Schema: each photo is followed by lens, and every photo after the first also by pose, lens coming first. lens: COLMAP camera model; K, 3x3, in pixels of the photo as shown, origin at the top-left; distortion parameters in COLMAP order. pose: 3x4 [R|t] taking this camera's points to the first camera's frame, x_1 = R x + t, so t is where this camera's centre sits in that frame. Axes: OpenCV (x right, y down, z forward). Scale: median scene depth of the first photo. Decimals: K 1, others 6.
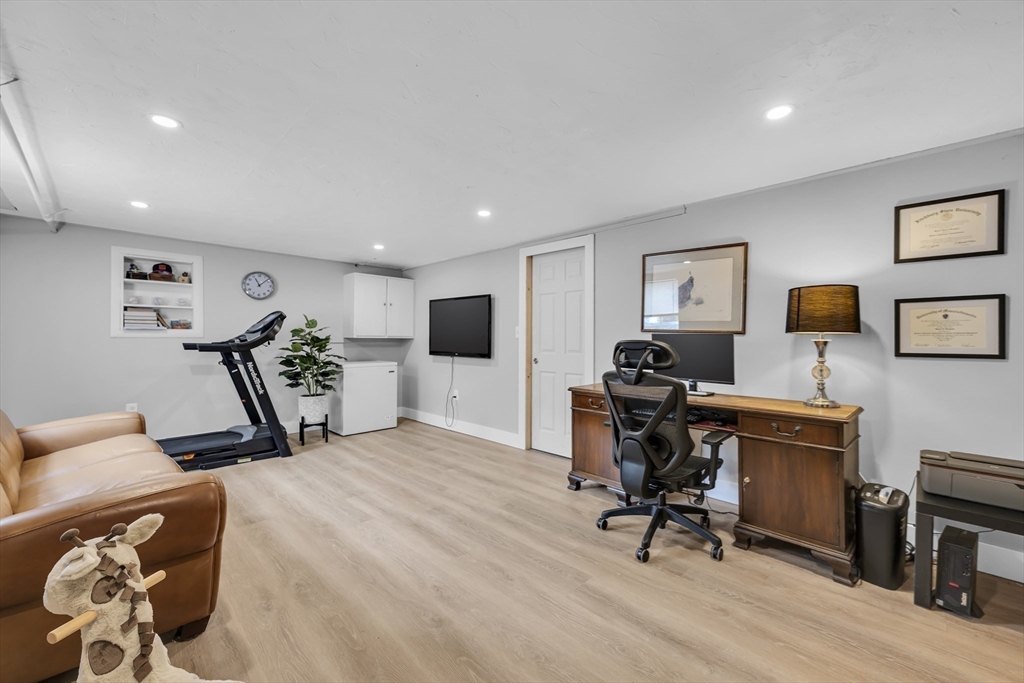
lens RADIAL K [[416.0, 0, 519.3], [0, 416.0, 334.4], [0, 0, 1]] dist [-0.001000, -0.000437]
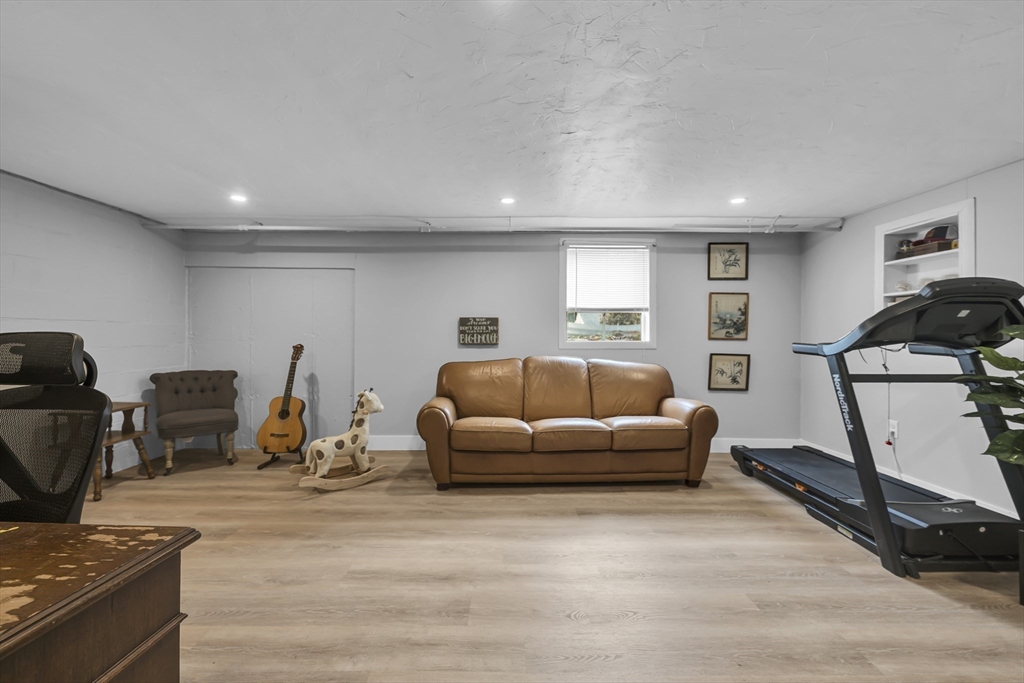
lens RADIAL K [[420.0, 0, 512.0], [0, 420.0, 341.5], [0, 0, 1]] dist [-0.000689, -0.000138]
pose [[-0.723819, 0.002320, -0.689986, 0.184468], [-0.001588, 0.999986, 0.005029, 0.023263], [0.689989, 0.004736, -0.723805, 1.596748]]
